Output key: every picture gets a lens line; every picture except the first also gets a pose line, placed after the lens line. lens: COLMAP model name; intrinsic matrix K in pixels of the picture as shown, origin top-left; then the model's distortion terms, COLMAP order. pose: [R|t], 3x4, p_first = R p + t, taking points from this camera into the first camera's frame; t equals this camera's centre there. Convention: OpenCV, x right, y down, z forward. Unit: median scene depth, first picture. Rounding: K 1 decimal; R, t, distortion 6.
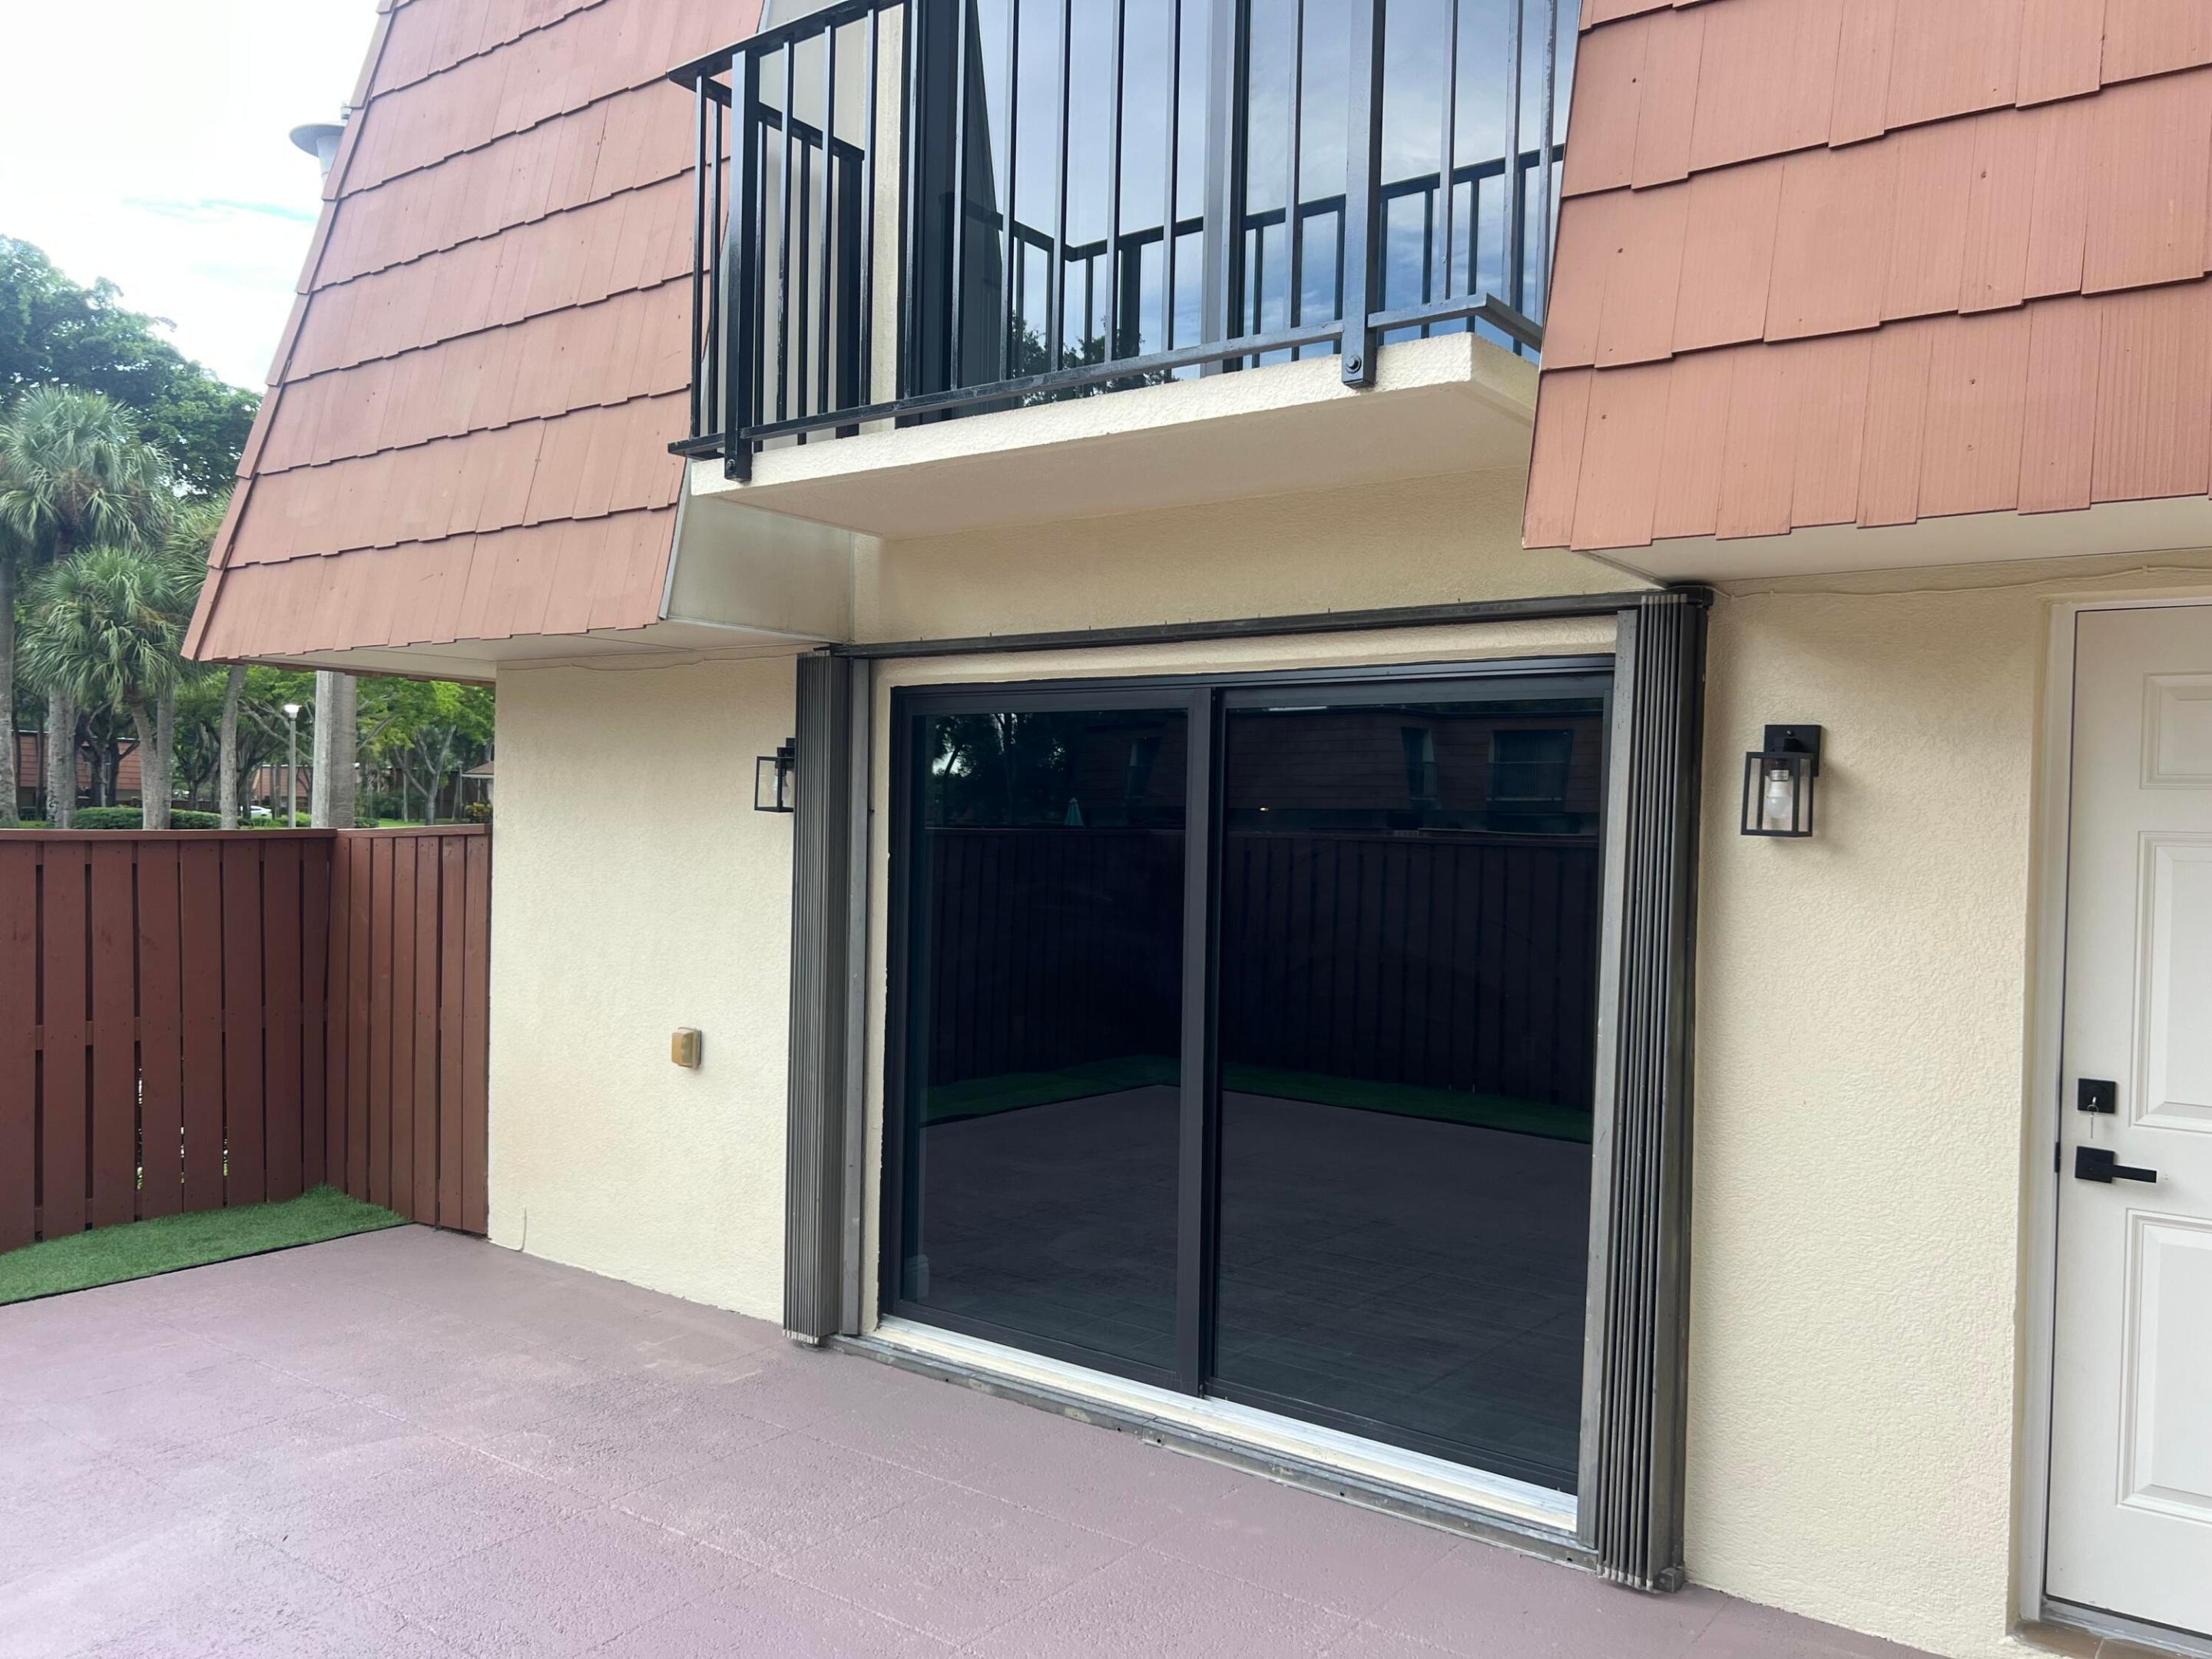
lens RADIAL K [[1679.3, 0, 1130.0], [0, 1679.3, 844.5], [0, 0, 1]] dist [0.058773, -0.062054]
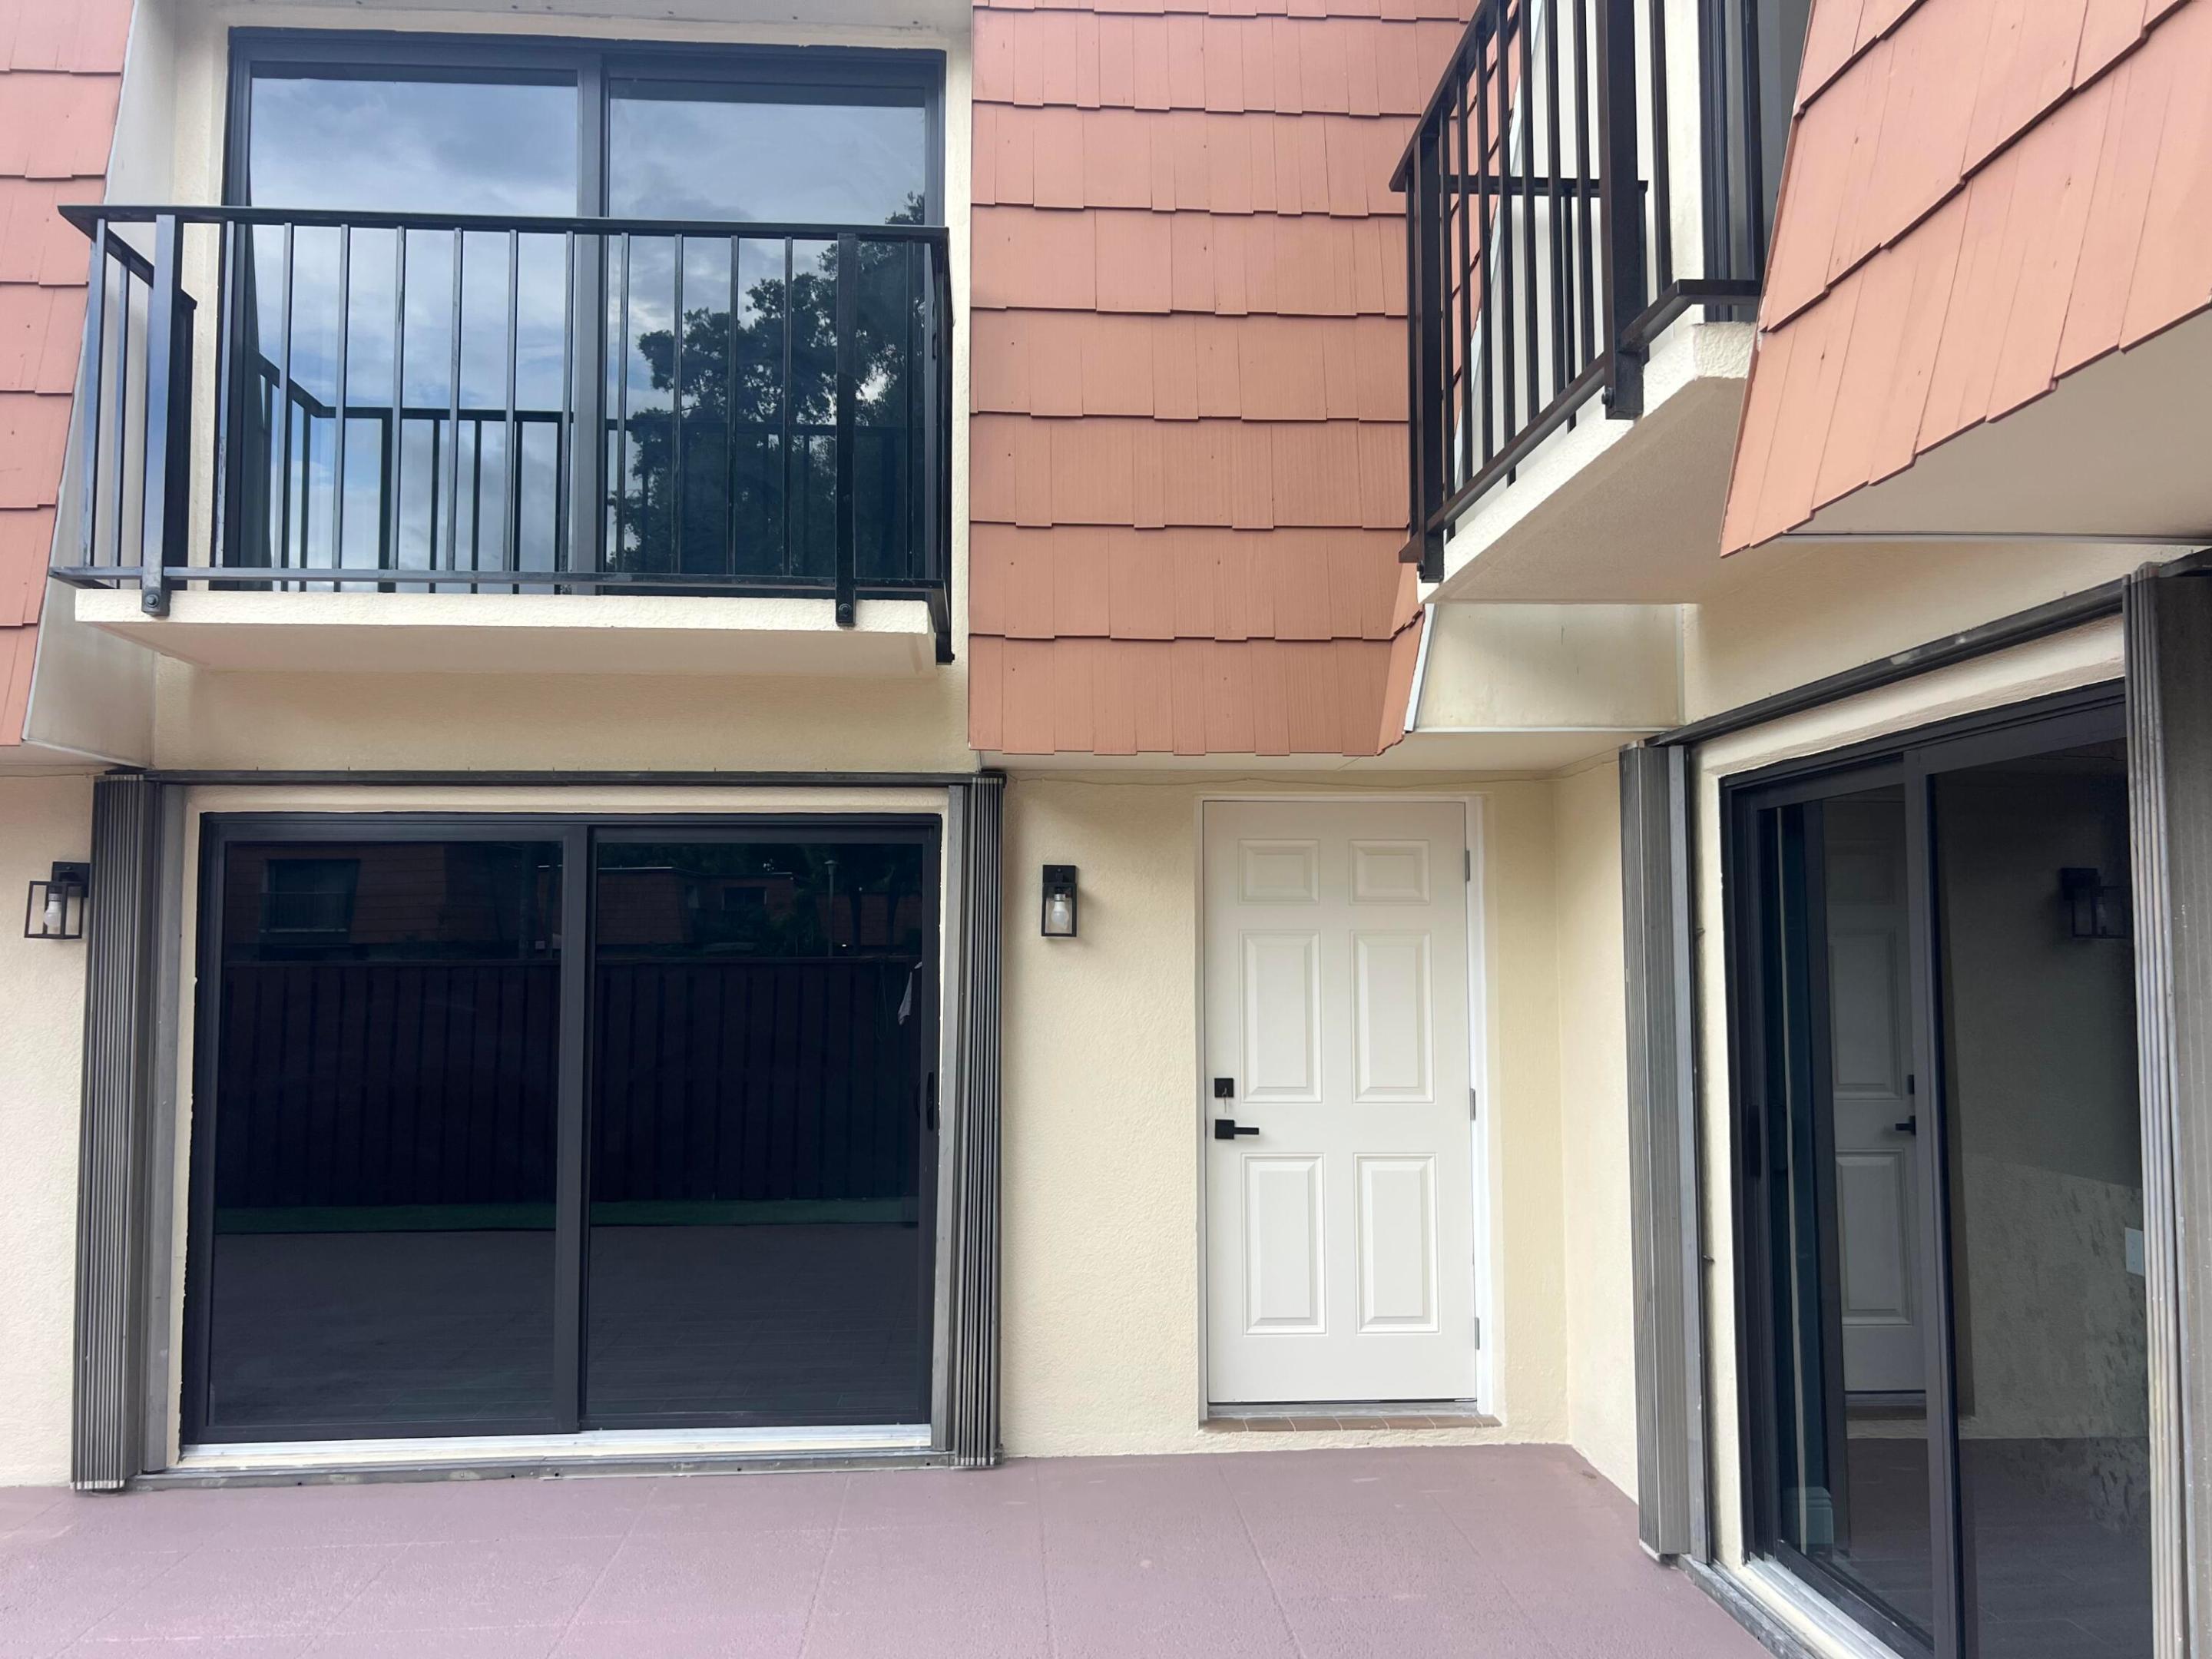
lens RADIAL K [[1679.2, 0, 1098.5], [0, 1679.2, 839.0], [0, 0, 1]] dist [0.050740, -0.061504]
pose [[0.759017, 0.019981, 0.650764, -0.395741], [0.029328, 0.997465, -0.064832, 0.004068], [-0.650410, 0.068294, 0.756507, -0.125227]]
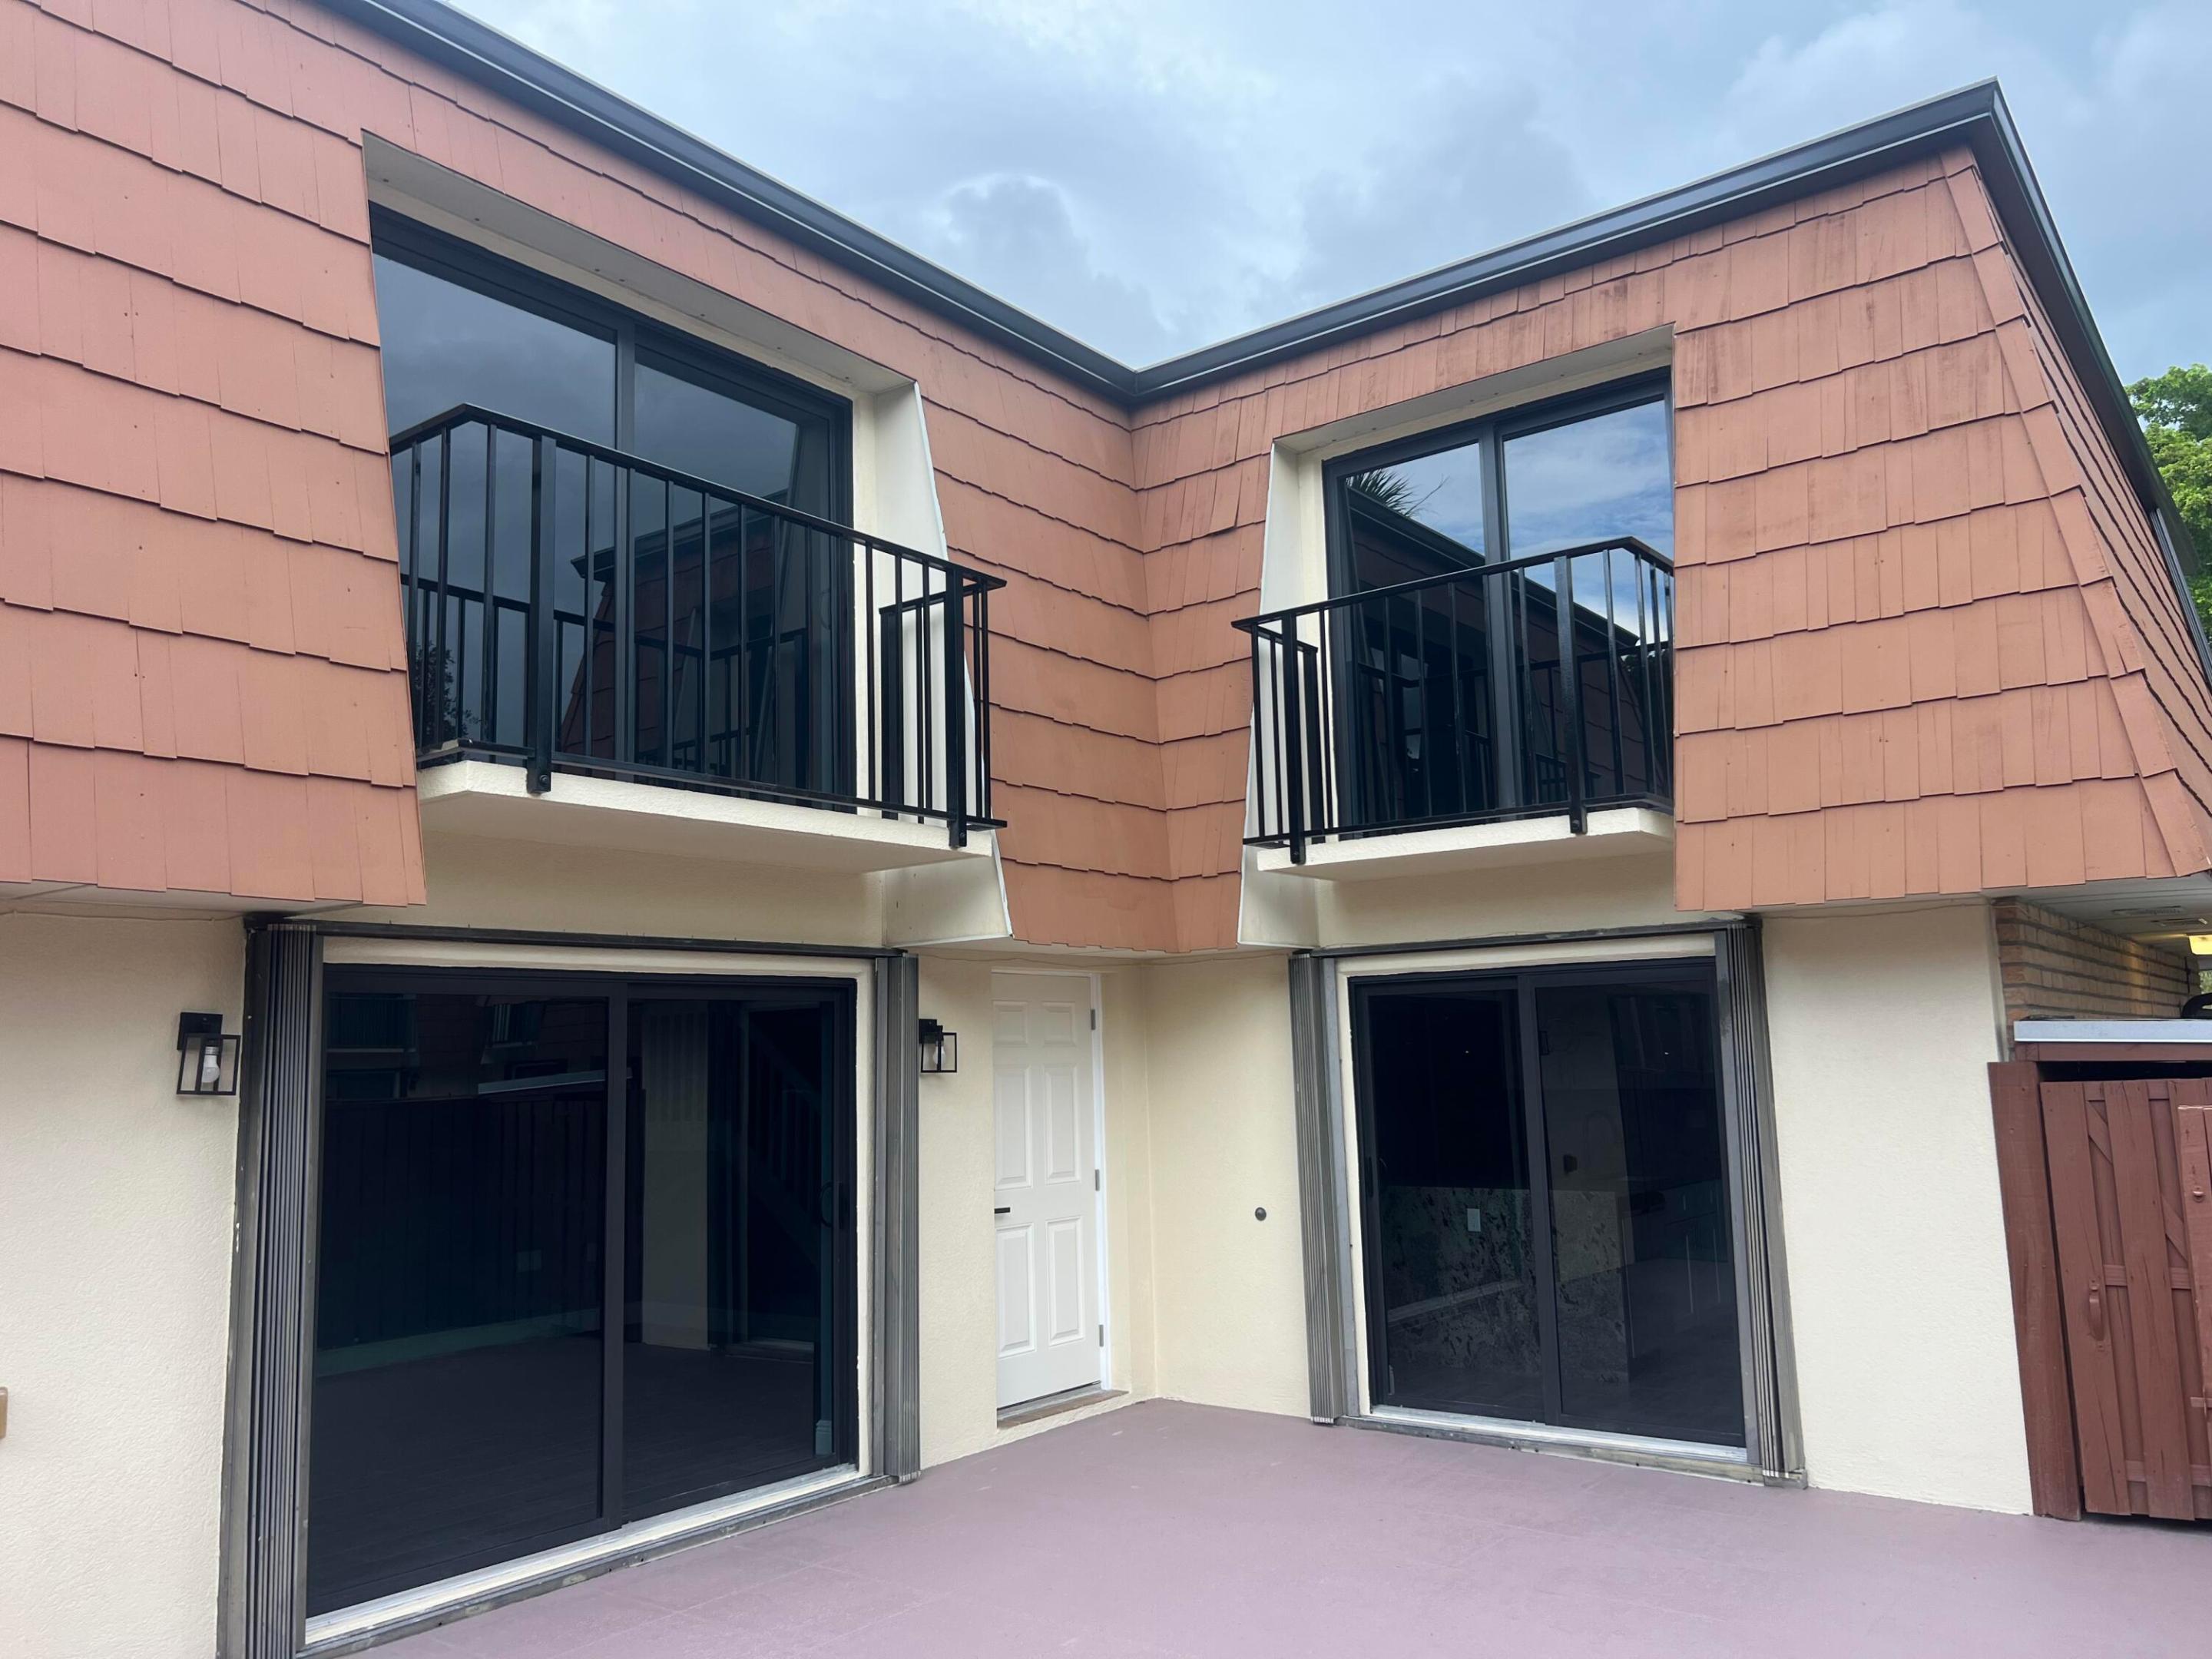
lens RADIAL K [[1660.8, 0, 1106.0], [0, 1660.8, 829.5], [0, 0, 1]] dist [0.055951, -0.068136]
pose [[0.012134, 0.117074, 0.993049, -1.140036], [0.041877, 0.992191, -0.117484, -0.035981], [-0.999049, 0.043011, 0.007136, 0.516591]]
